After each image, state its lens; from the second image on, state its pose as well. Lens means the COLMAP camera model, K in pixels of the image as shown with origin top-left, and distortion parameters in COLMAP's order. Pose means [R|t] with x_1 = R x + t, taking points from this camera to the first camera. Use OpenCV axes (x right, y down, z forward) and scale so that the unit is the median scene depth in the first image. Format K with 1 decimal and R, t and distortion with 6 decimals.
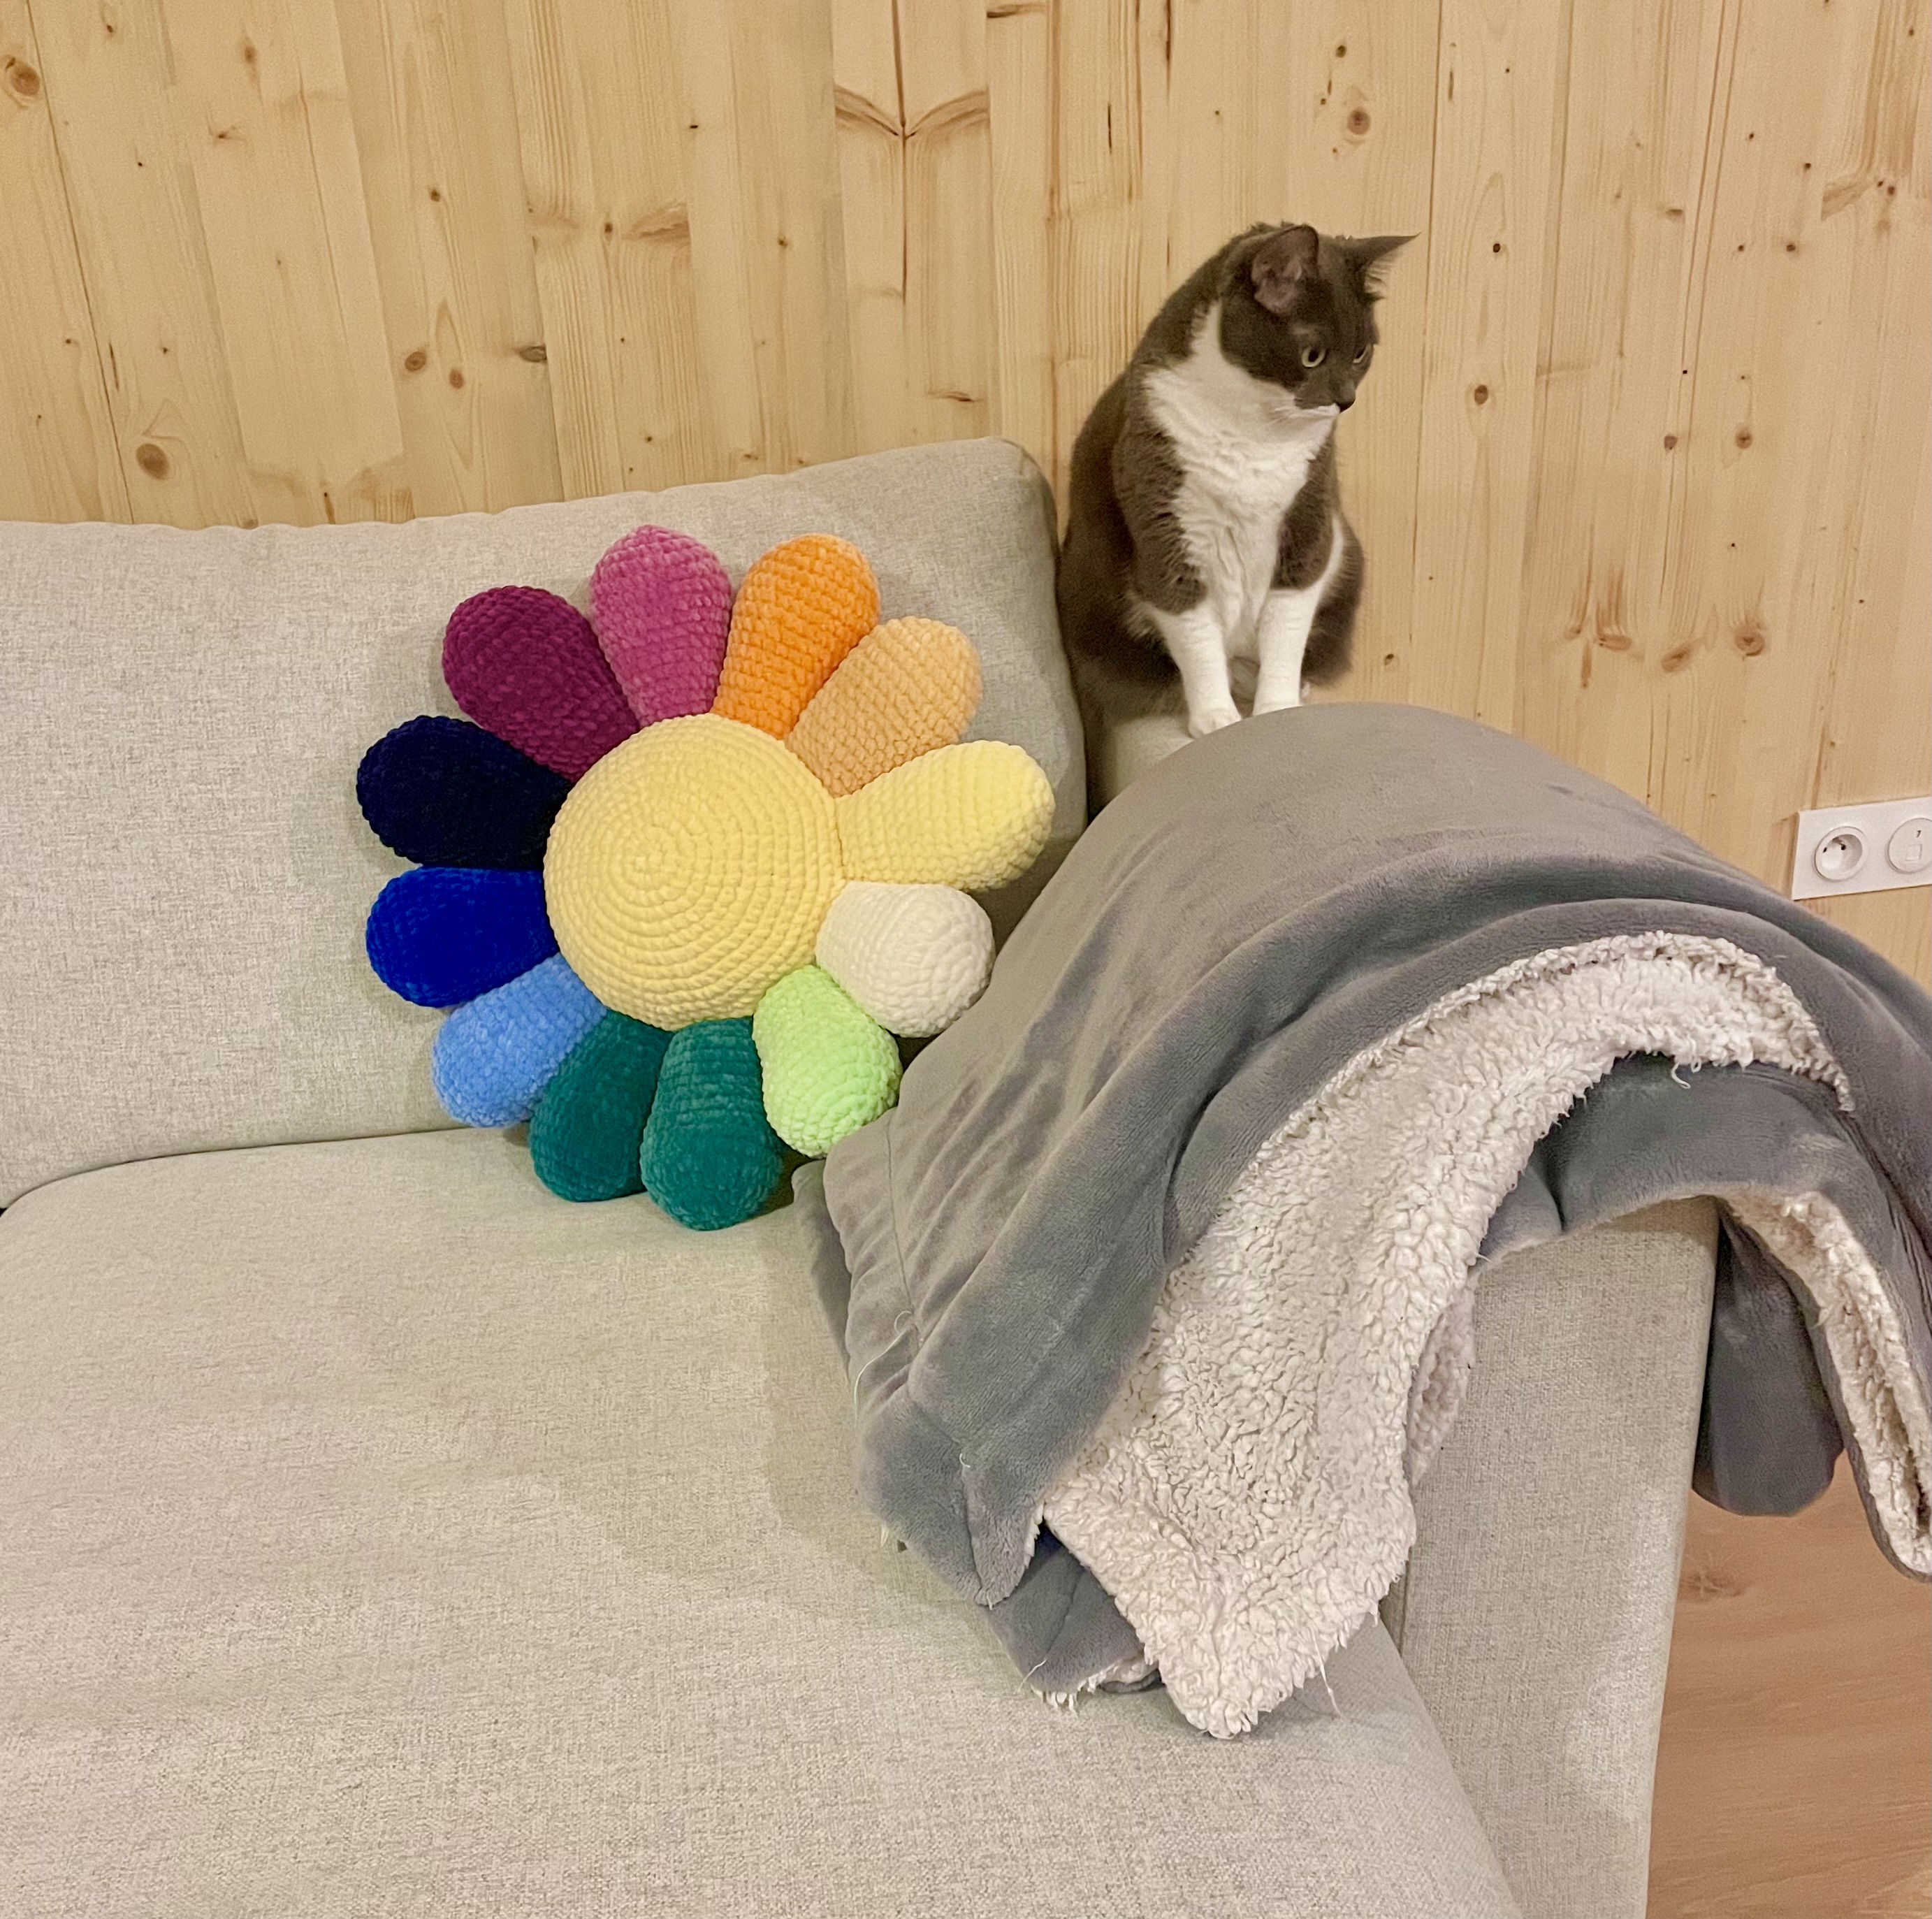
lens RADIAL K [[1814.1, 0, 966.0], [0, 1814.1, 959.5], [0, 0, 1]] dist [-0.000329, 0.021736]
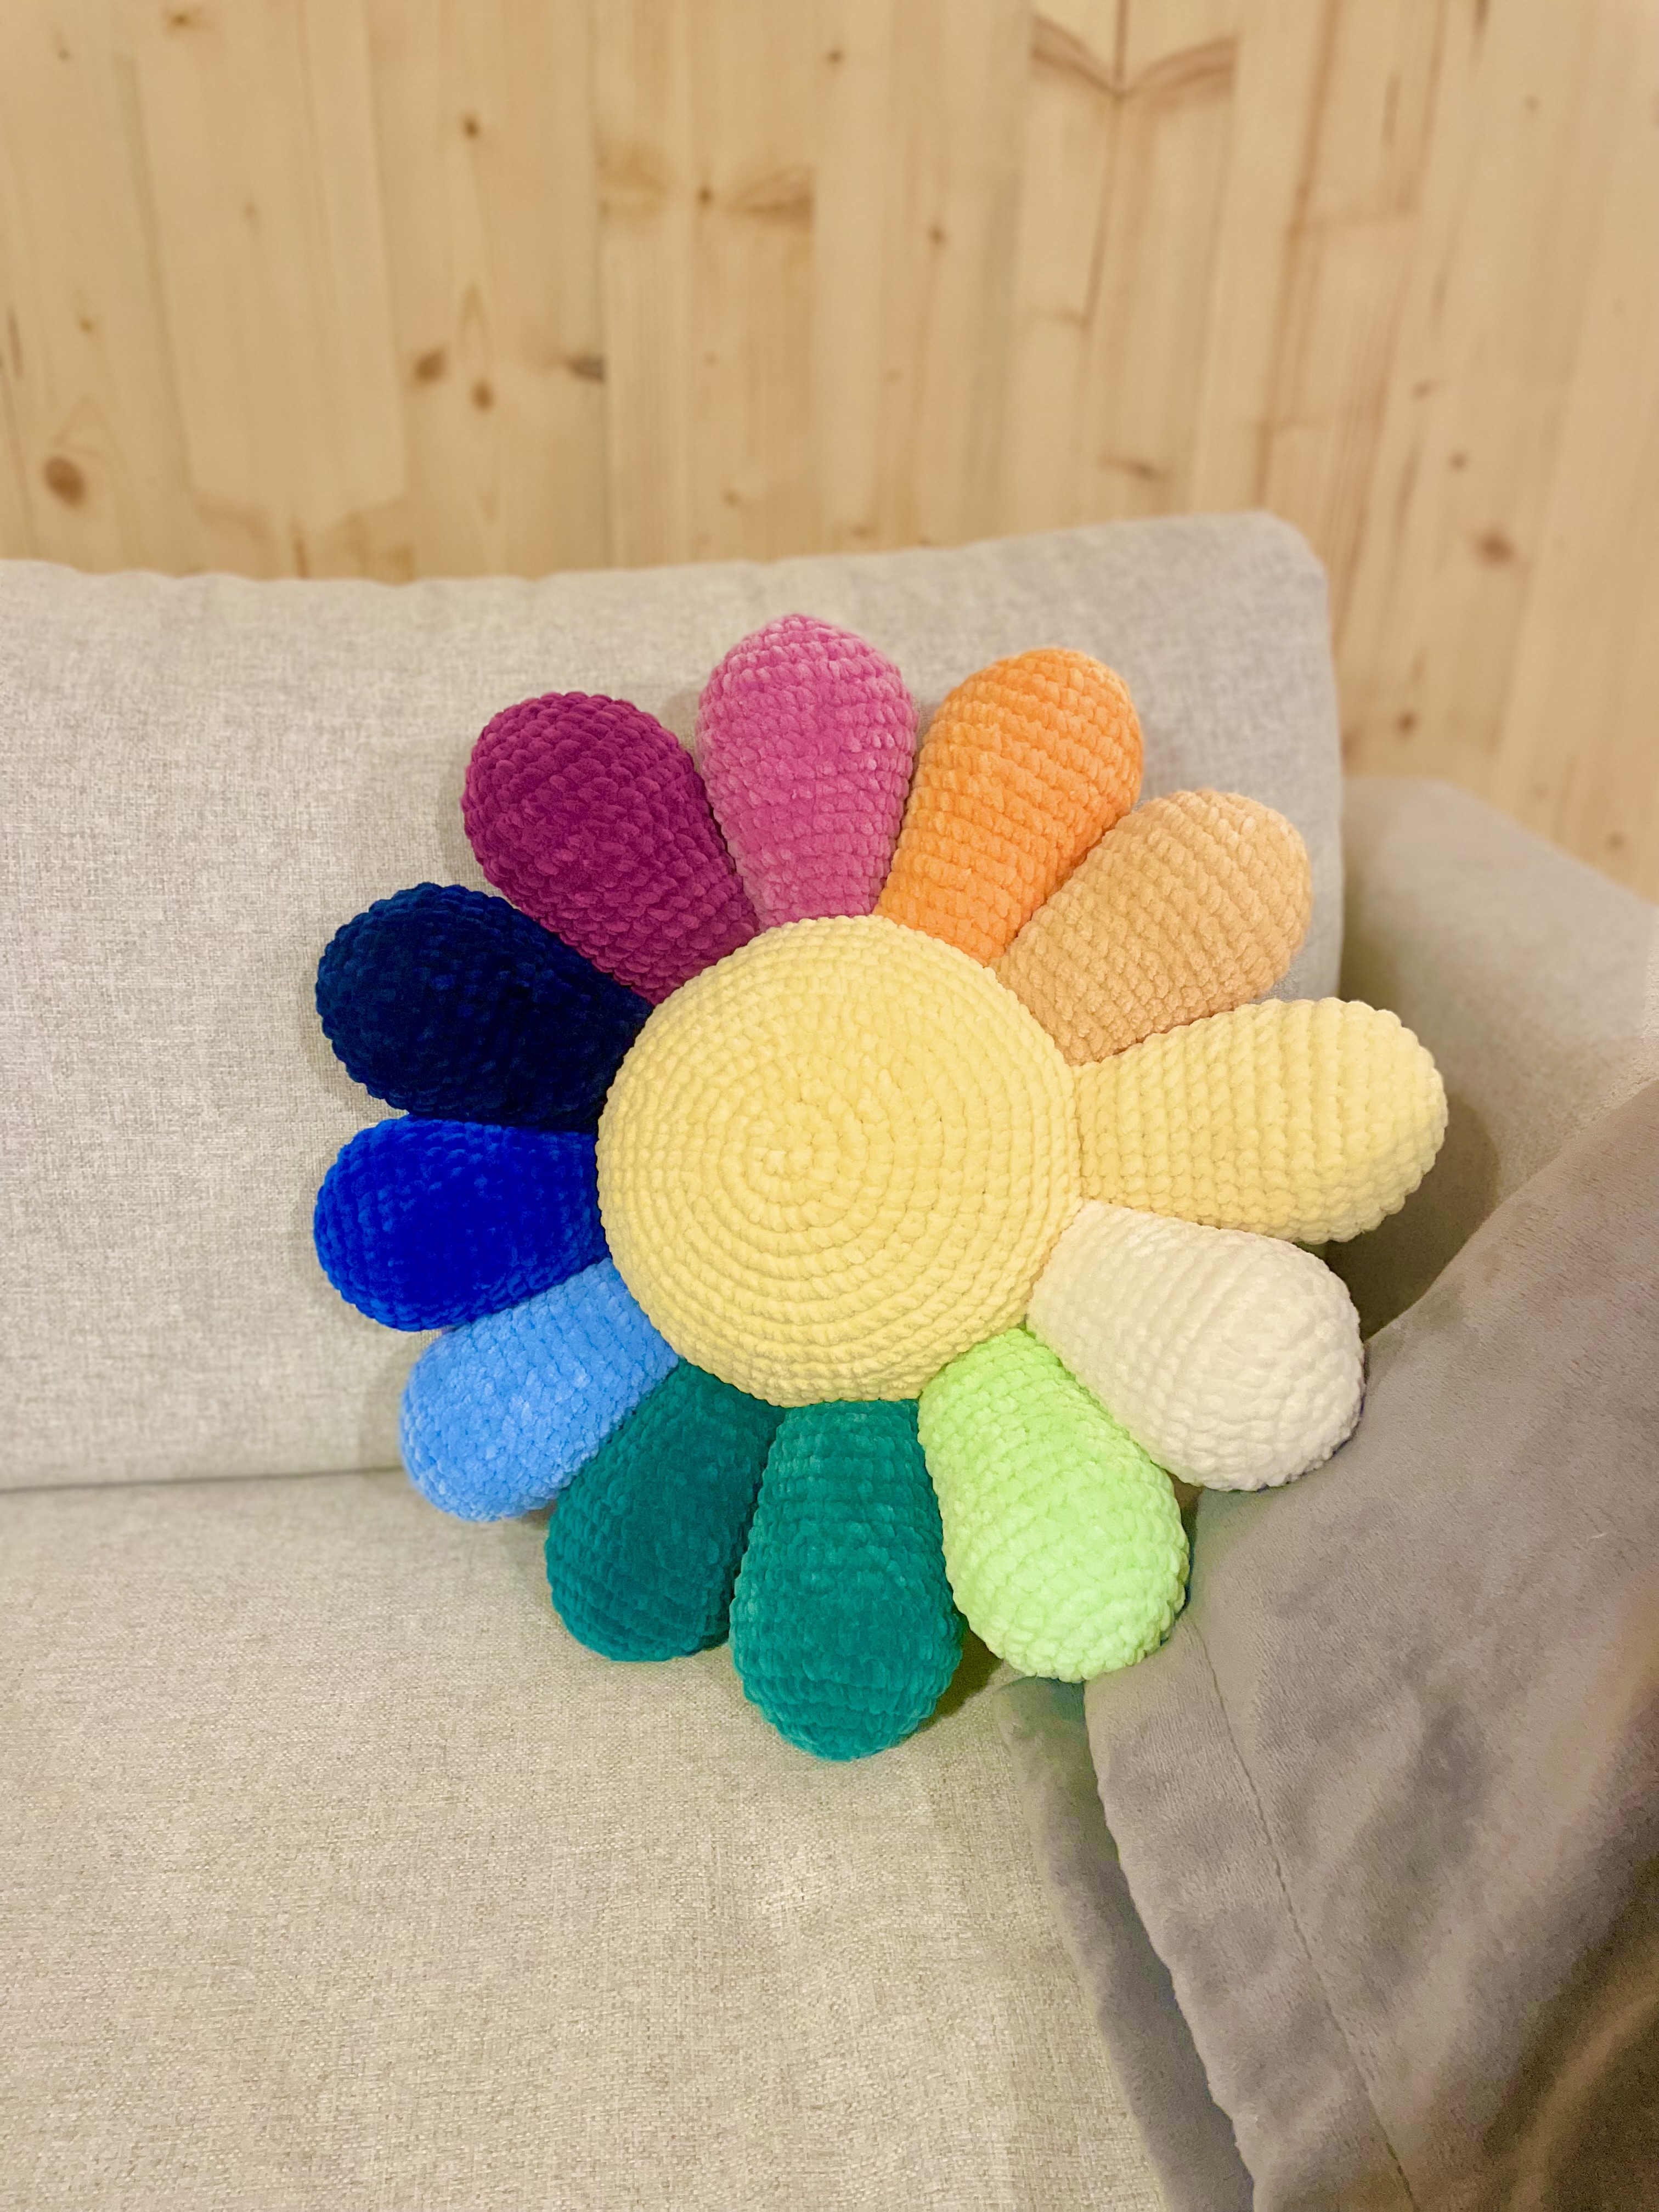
lens RADIAL K [[1678.2, 0, 834.2], [0, 1678.2, 1090.7], [0, 0, 1]] dist [0.034907, -0.004319]
pose [[0.997193, 0.074826, -0.002650, -0.151994], [-0.074803, 0.997168, 0.007735, -0.078584], [0.003221, -0.007515, 0.999967, 0.412169]]
